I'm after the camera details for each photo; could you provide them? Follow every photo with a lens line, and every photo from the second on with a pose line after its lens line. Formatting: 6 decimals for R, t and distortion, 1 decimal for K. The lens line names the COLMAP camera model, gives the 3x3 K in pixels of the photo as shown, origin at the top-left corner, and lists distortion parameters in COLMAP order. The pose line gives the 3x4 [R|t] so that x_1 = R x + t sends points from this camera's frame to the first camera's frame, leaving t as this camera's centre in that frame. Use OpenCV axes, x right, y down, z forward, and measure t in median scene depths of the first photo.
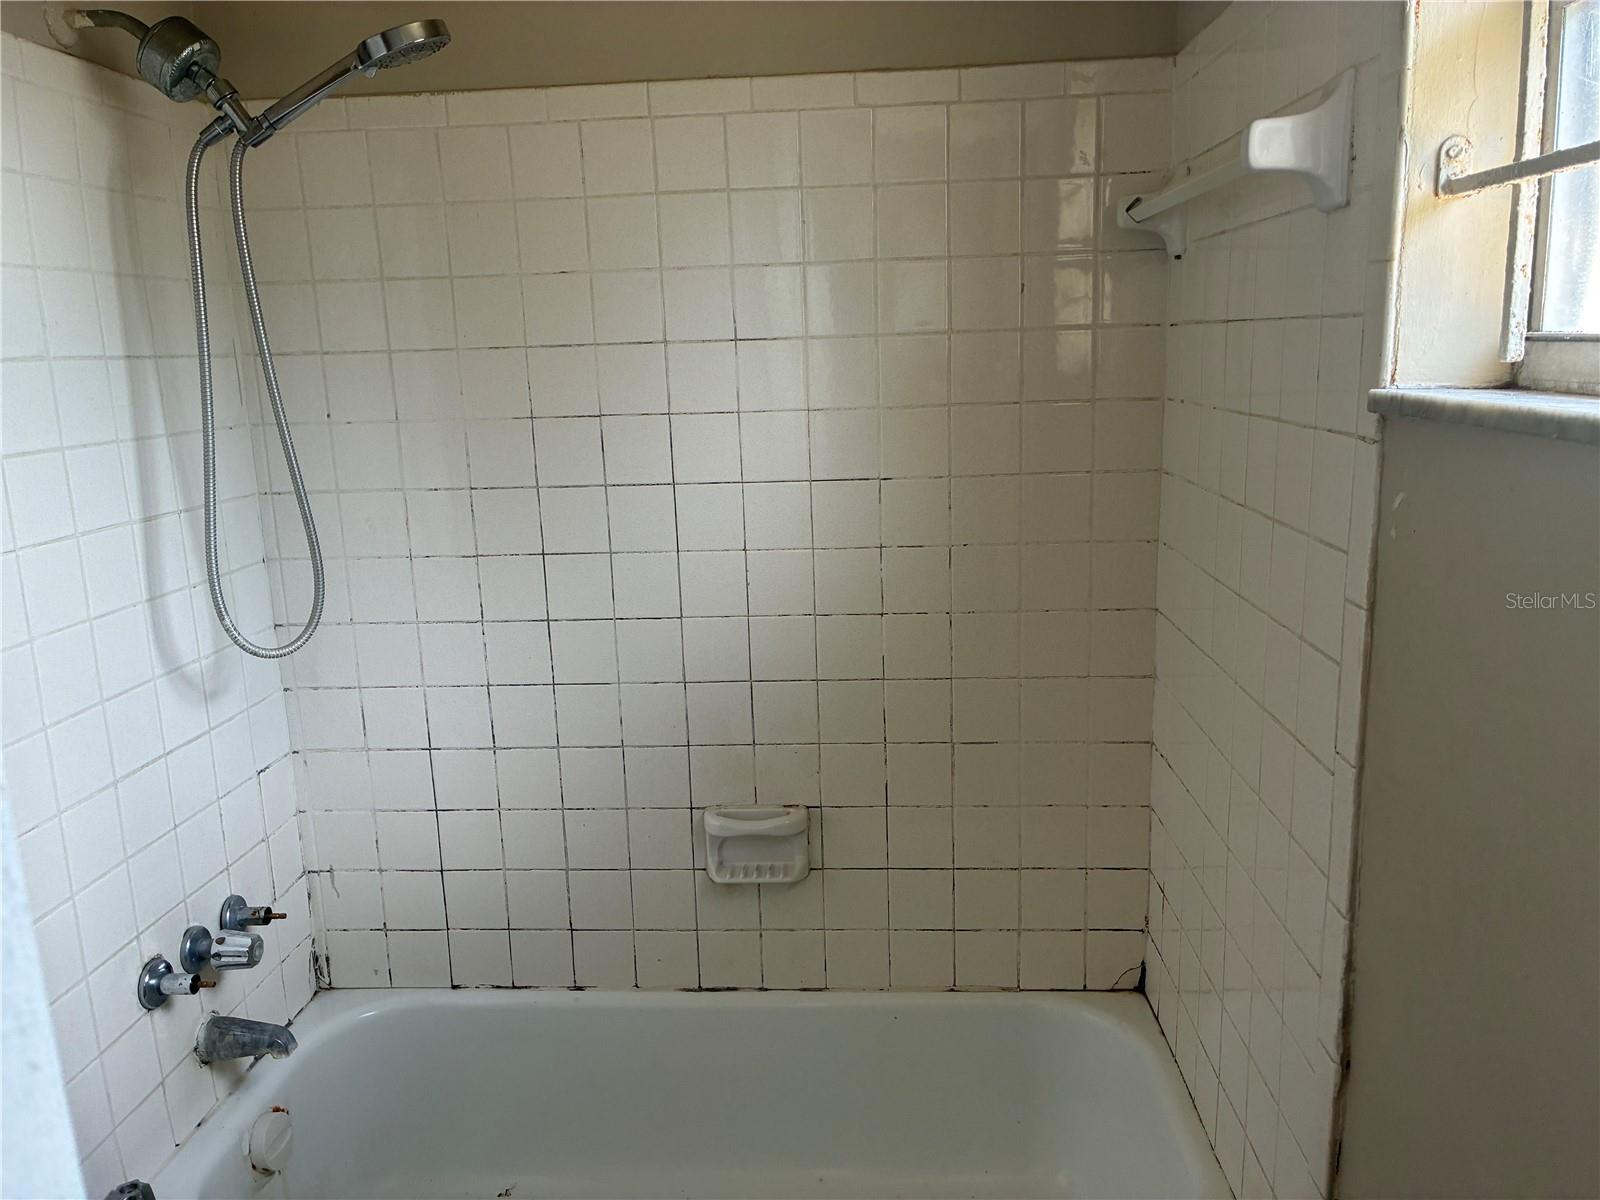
lens RADIAL K [[1222.1, 0, 764.5], [0, 1222.1, 593.0], [0, 0, 1]] dist [0.038594, -0.000150]
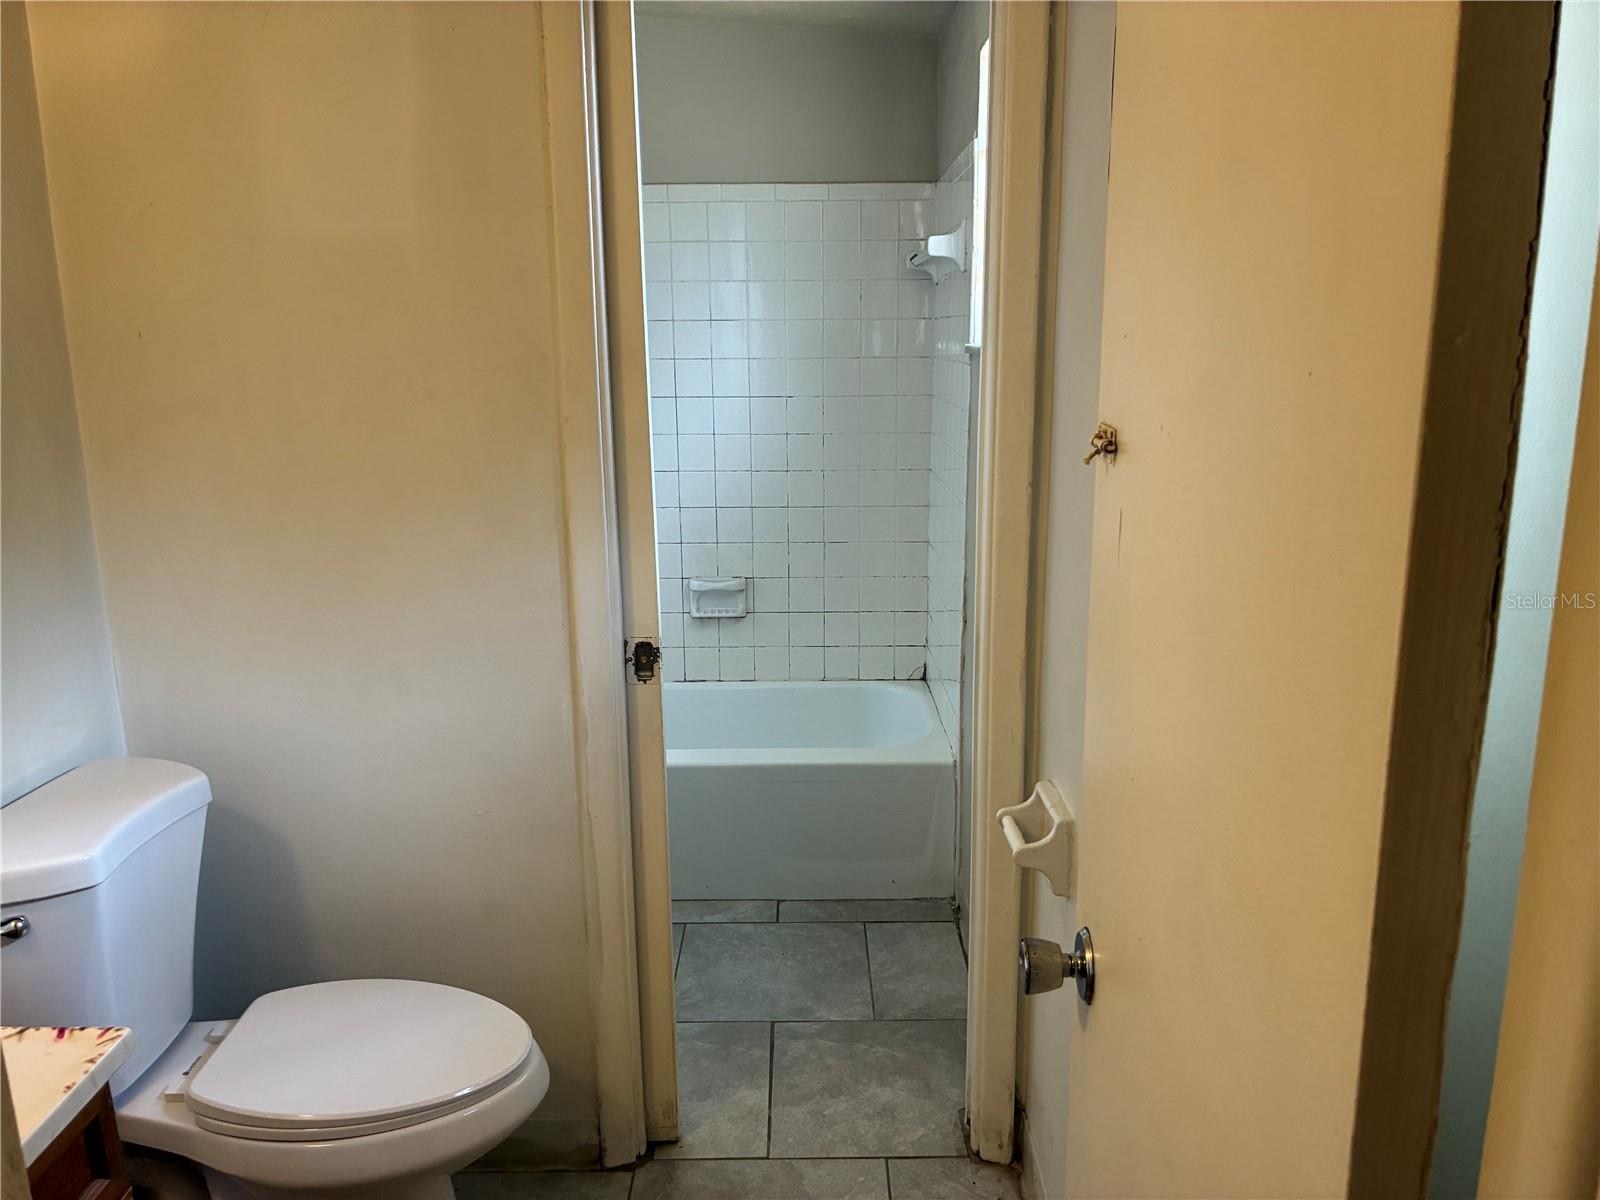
lens RADIAL K [[1234.5, 0, 800.0], [0, 1234.5, 600.0], [0, 0, 1]] dist [0.082454, -0.003663]
pose [[0.996267, 0.010805, 0.085643, -0.043025], [-0.011527, 0.999902, 0.007941, 0.195482], [-0.085549, -0.008899, 0.996294, -0.864879]]
